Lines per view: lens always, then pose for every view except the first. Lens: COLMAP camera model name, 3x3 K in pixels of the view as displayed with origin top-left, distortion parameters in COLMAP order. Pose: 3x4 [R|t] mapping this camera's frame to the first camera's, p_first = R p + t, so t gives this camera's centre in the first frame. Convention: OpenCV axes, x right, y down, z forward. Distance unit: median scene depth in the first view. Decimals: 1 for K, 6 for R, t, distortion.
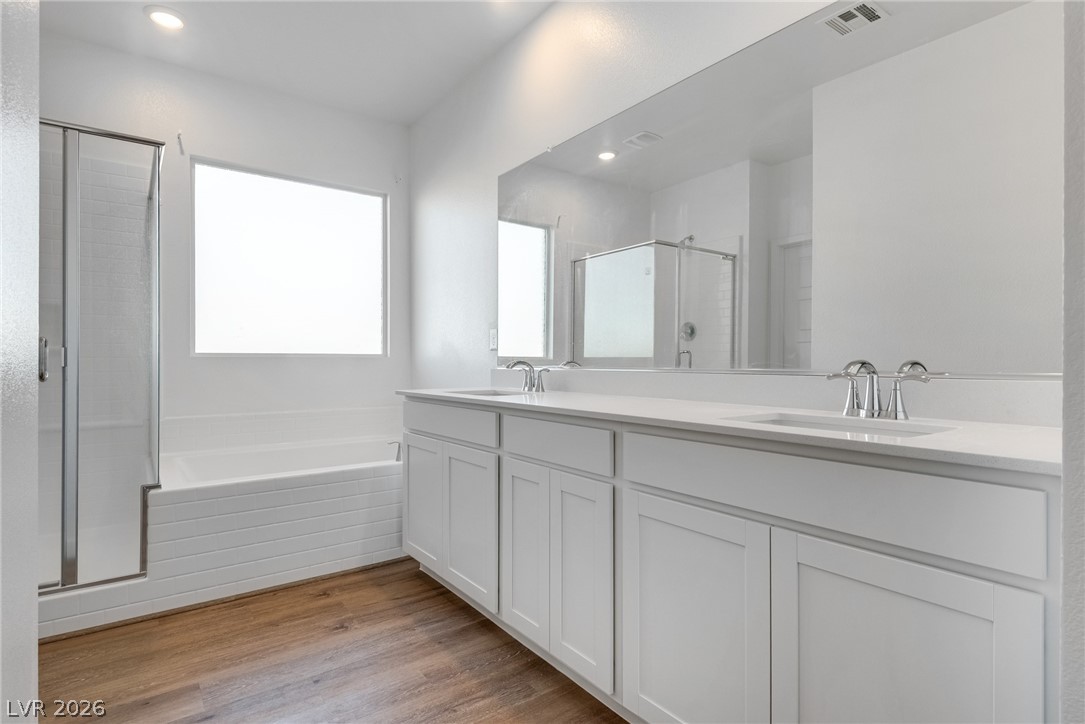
lens RADIAL K [[549.5, 0, 542.3], [0, 549.5, 359.2], [0, 0, 1]] dist [0.000365, 0.000002]
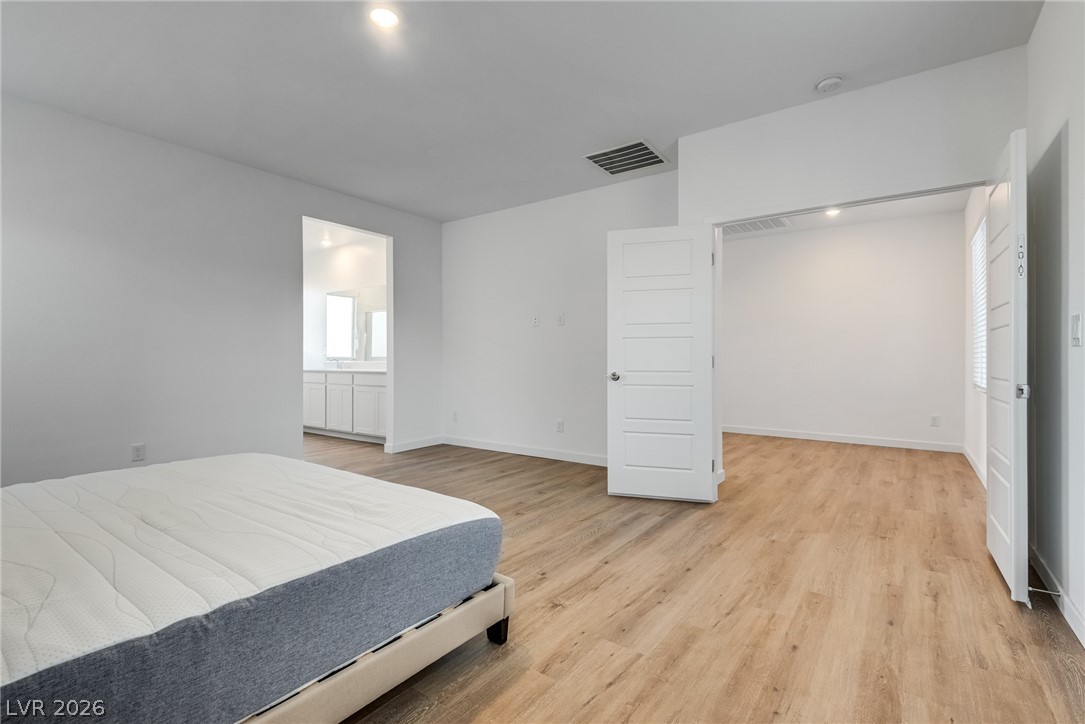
lens RADIAL K [[497.9, 0, 539.8], [0, 497.9, 354.9], [0, 0, 1]] dist [0.024512, -0.007208]
pose [[0.953190, 0.006613, 0.302300, 0.185832], [-0.005048, 0.999970, -0.005956, -0.005950], [-0.302330, 0.004151, 0.953194, -1.783216]]
